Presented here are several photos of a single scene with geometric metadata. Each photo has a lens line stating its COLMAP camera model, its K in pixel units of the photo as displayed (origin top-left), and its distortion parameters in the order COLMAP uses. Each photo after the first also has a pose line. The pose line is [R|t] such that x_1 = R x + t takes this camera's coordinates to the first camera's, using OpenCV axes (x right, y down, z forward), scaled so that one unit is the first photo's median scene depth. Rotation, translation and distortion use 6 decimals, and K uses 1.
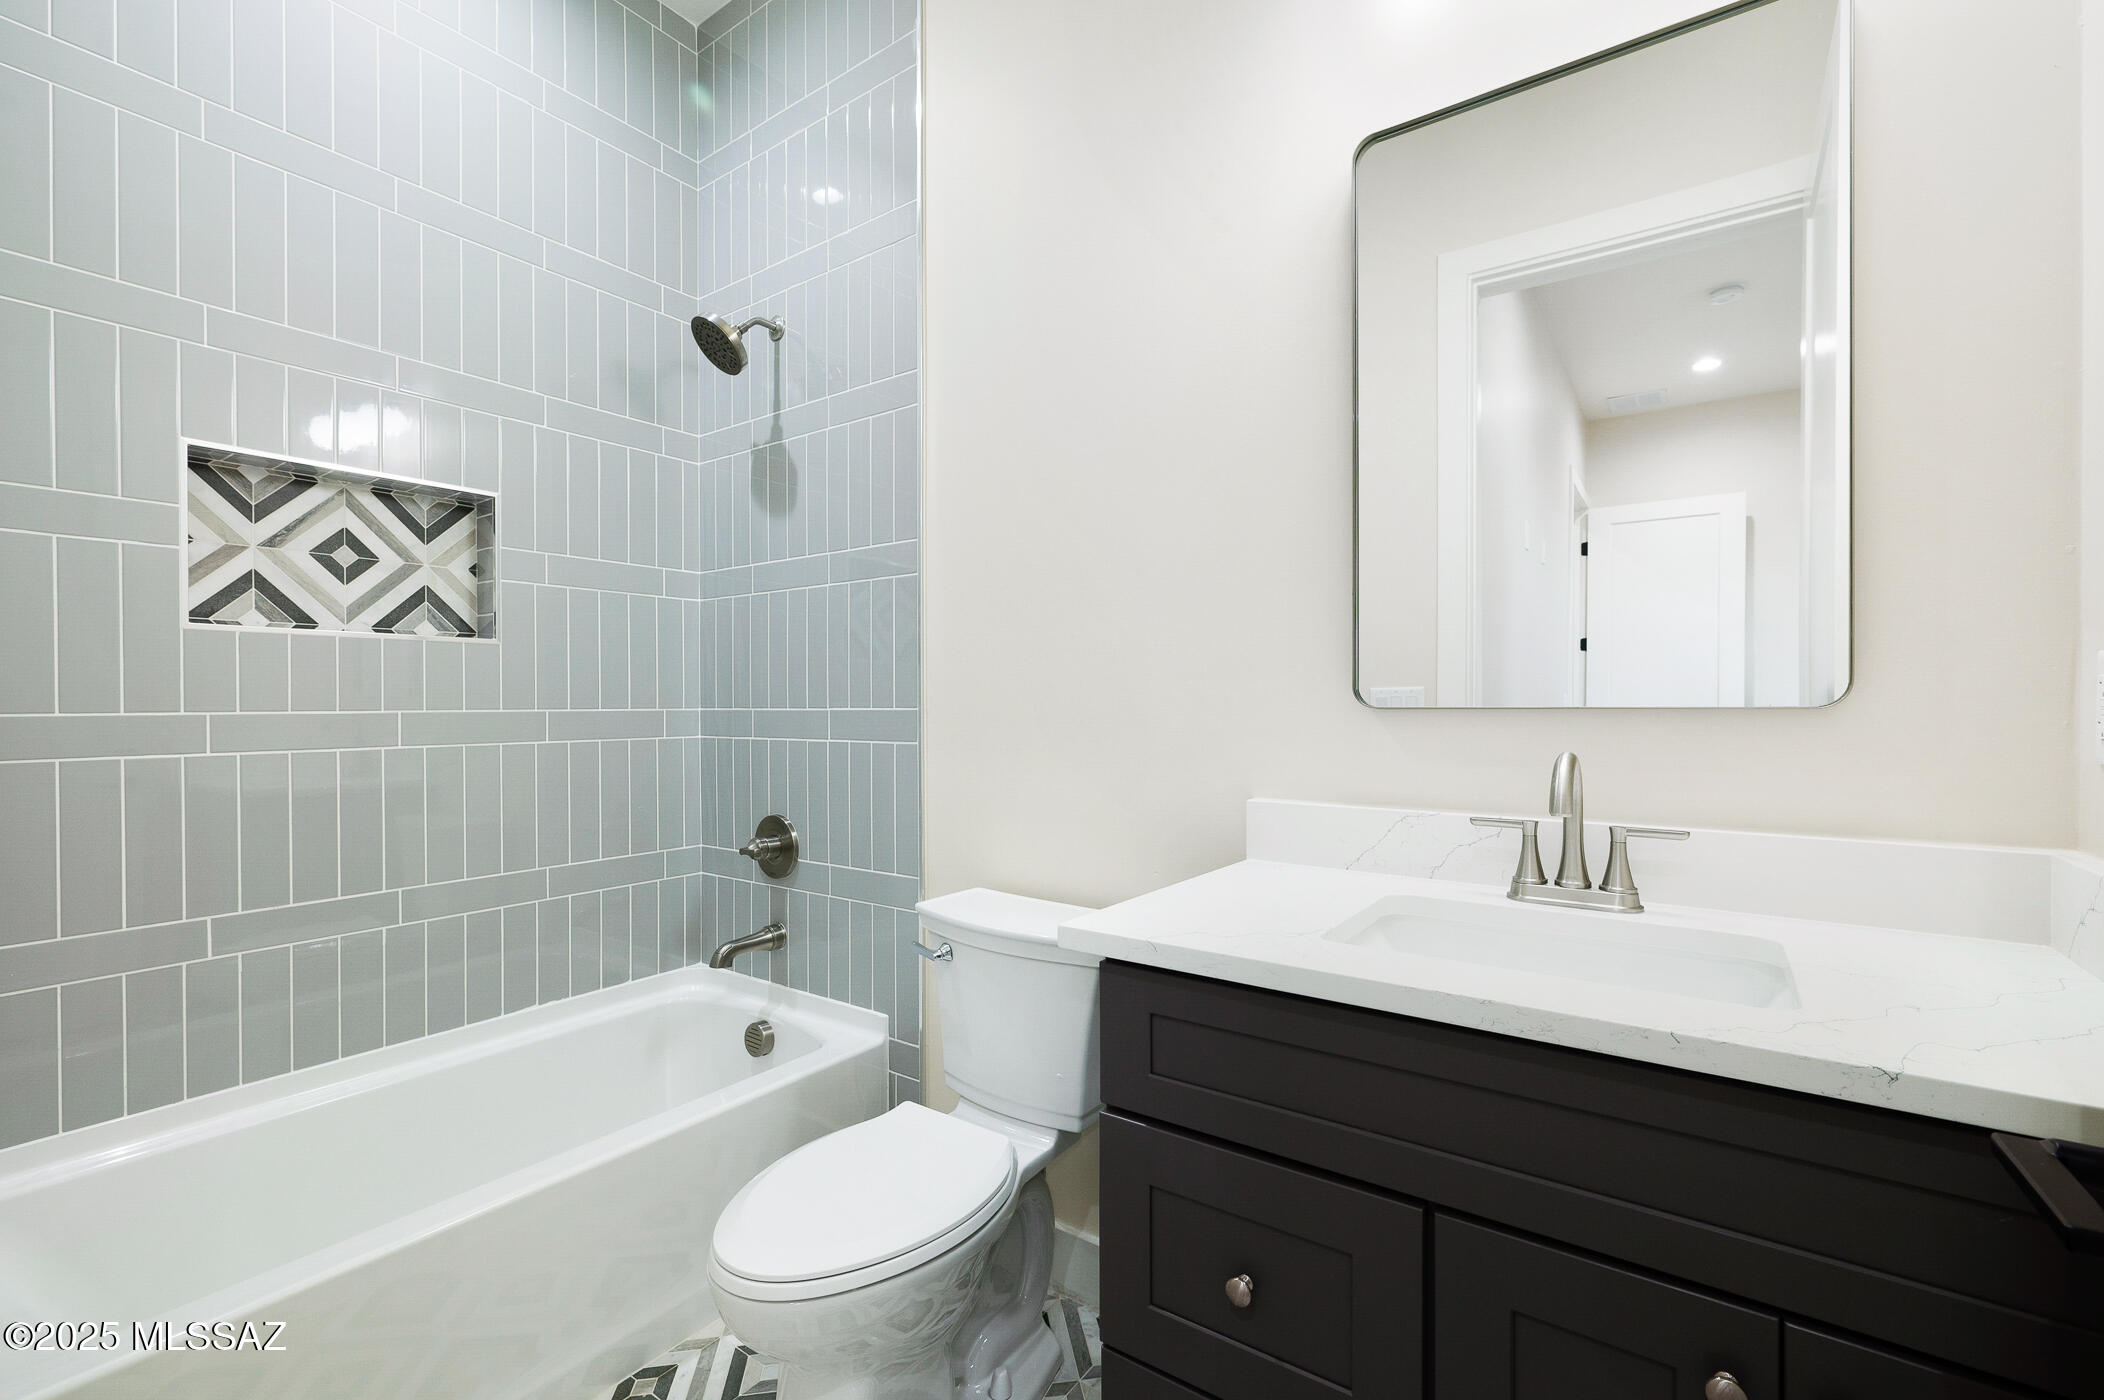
lens RADIAL K [[892.9, 0, 1047.3], [0, 892.9, 705.3], [0, 0, 1]] dist [0.000158, -0.000048]
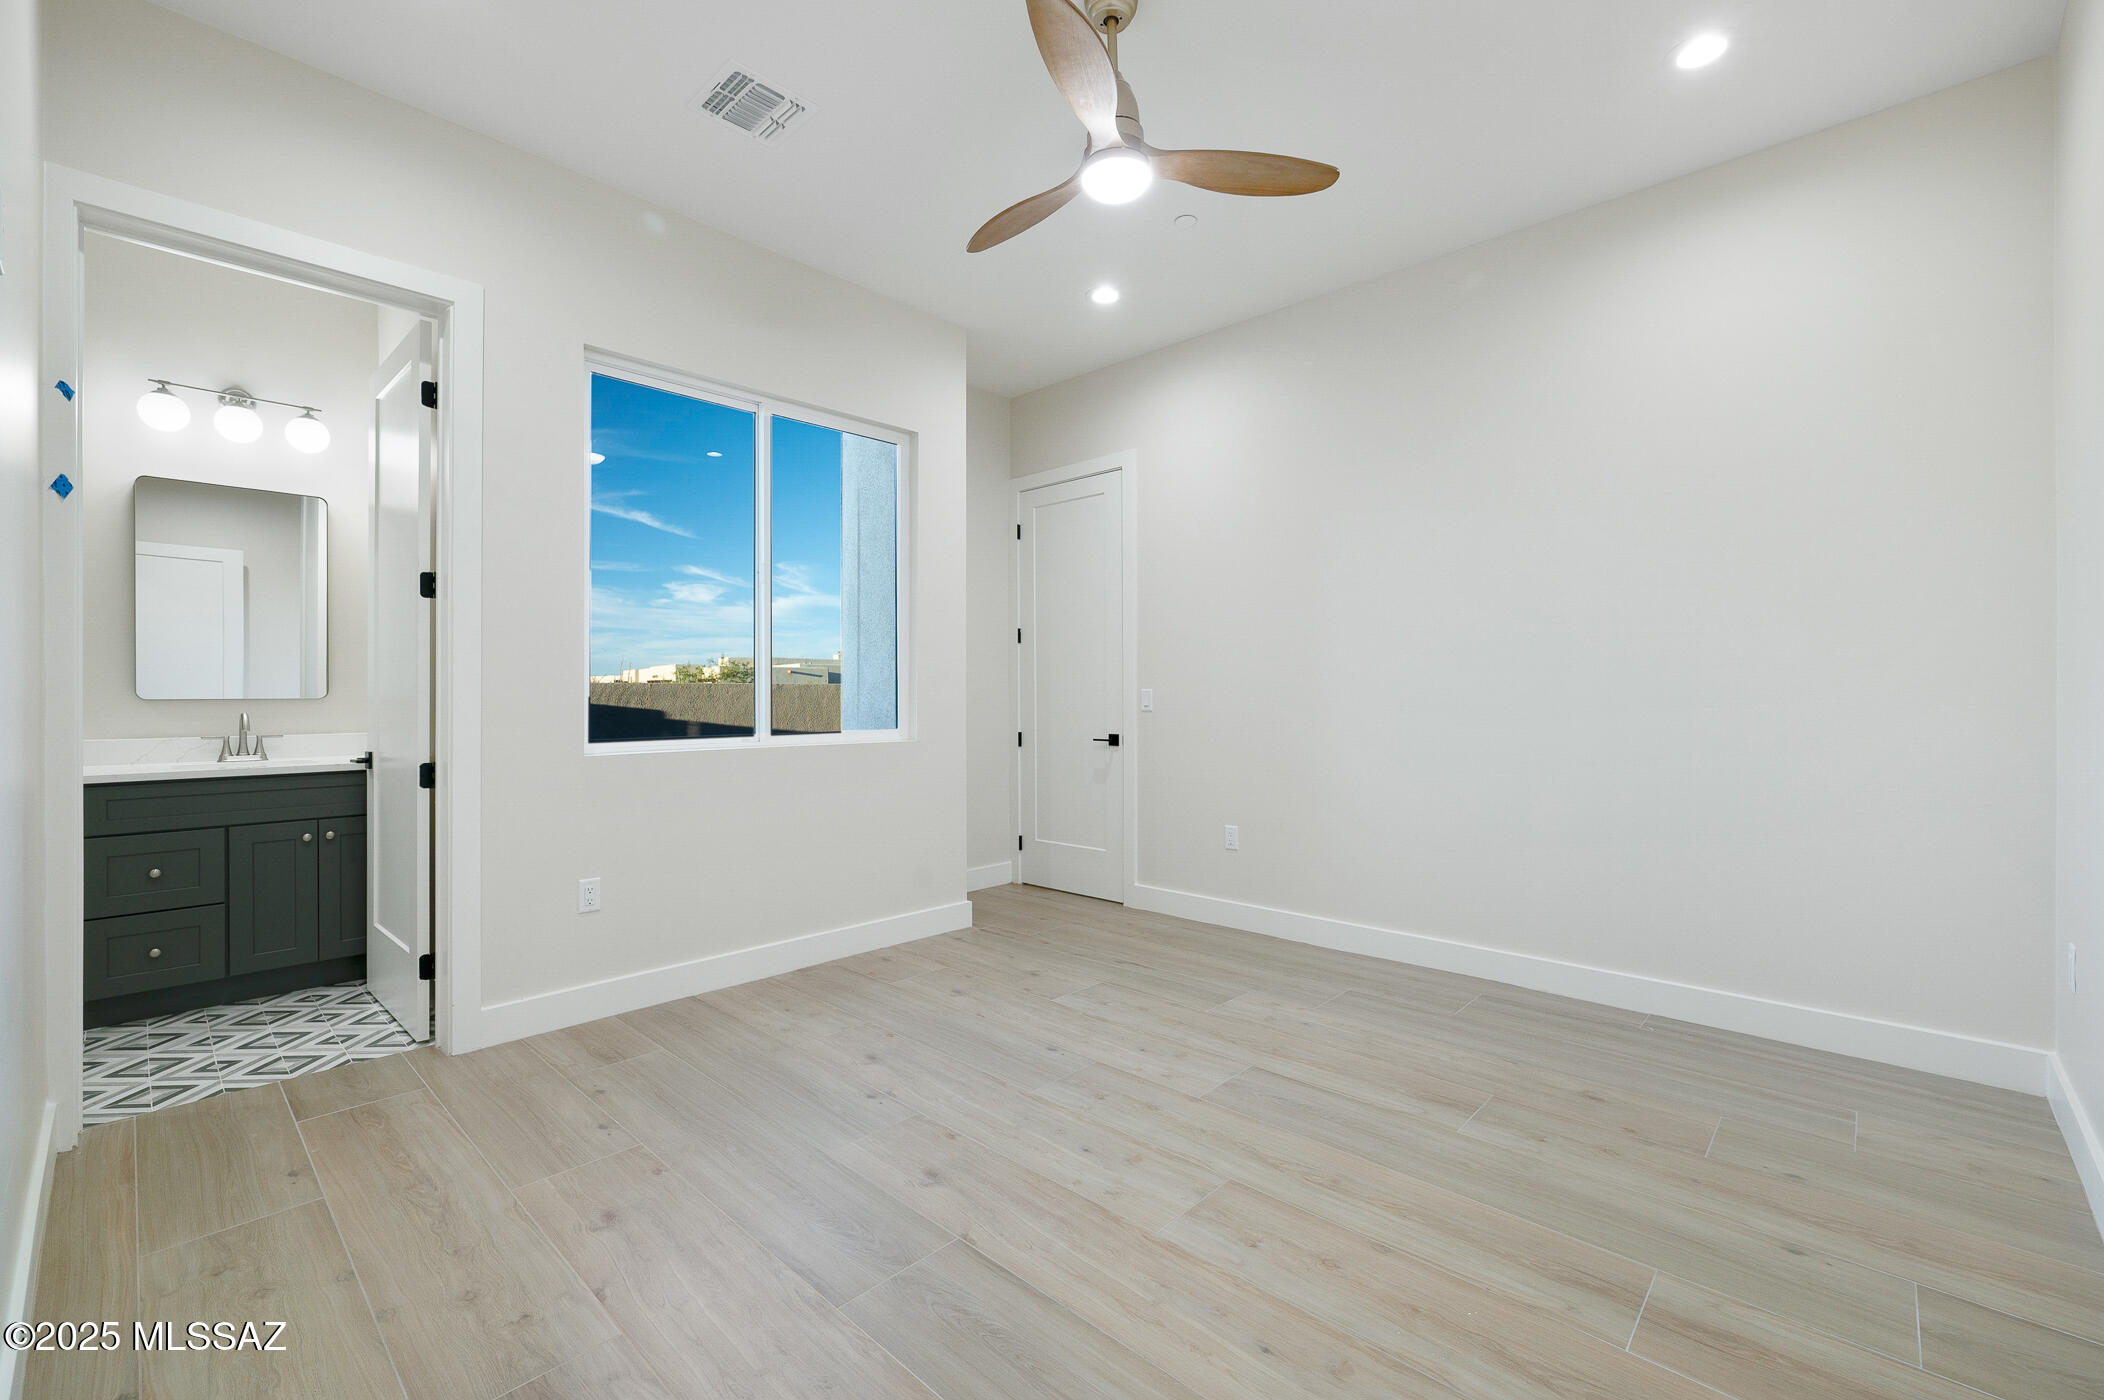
lens RADIAL K [[888.3, 0, 1087.3], [0, 888.3, 700.4], [0, 0, 1]] dist [0.000123, 0.000218]
pose [[0.116928, 0.002136, 0.993138, -2.212502], [0.001162, 0.999997, -0.002288, 0.019932], [-0.993140, 0.001422, 0.116925, -2.365300]]
